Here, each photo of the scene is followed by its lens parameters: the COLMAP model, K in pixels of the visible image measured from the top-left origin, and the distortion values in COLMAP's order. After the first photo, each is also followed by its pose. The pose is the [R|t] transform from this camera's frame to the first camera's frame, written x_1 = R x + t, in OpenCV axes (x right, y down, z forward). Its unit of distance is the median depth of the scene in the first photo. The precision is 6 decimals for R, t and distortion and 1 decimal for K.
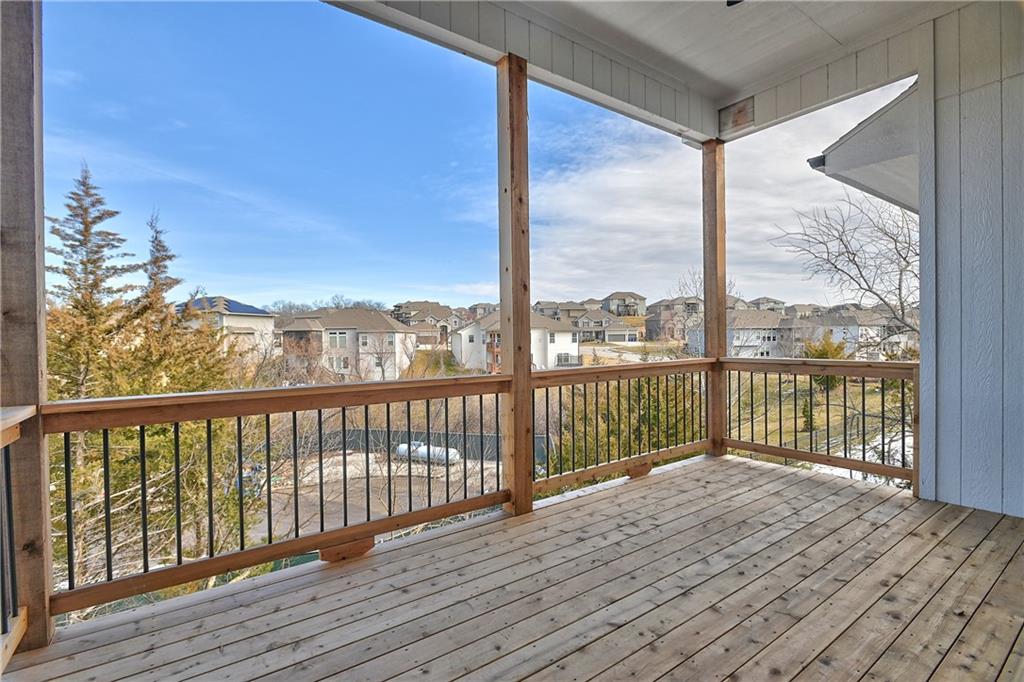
lens RADIAL K [[491.4, 0, 513.8], [0, 491.4, 342.6], [0, 0, 1]] dist [-0.000576, 0.000489]
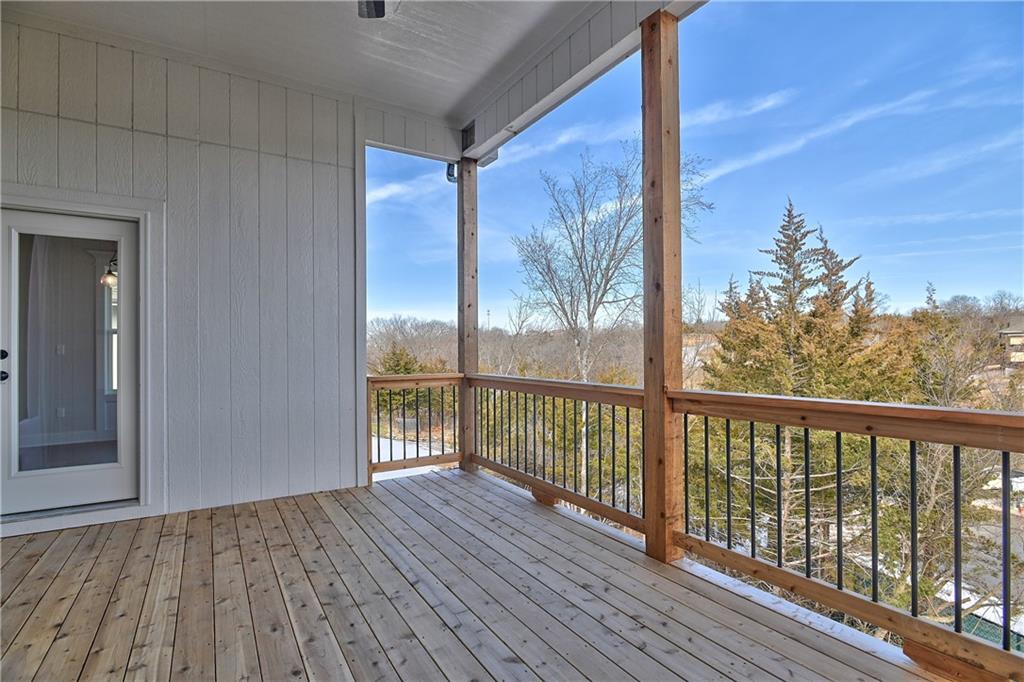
lens RADIAL K [[491.4, 0, 512.5], [0, 491.4, 344.4], [0, 0, 1]] dist [-0.000576, 0.000489]
pose [[-0.081625, -0.005736, -0.996647, 1.082332], [-0.007636, 0.999958, -0.005130, -0.010580], [0.996634, 0.007191, -0.081665, 1.028395]]
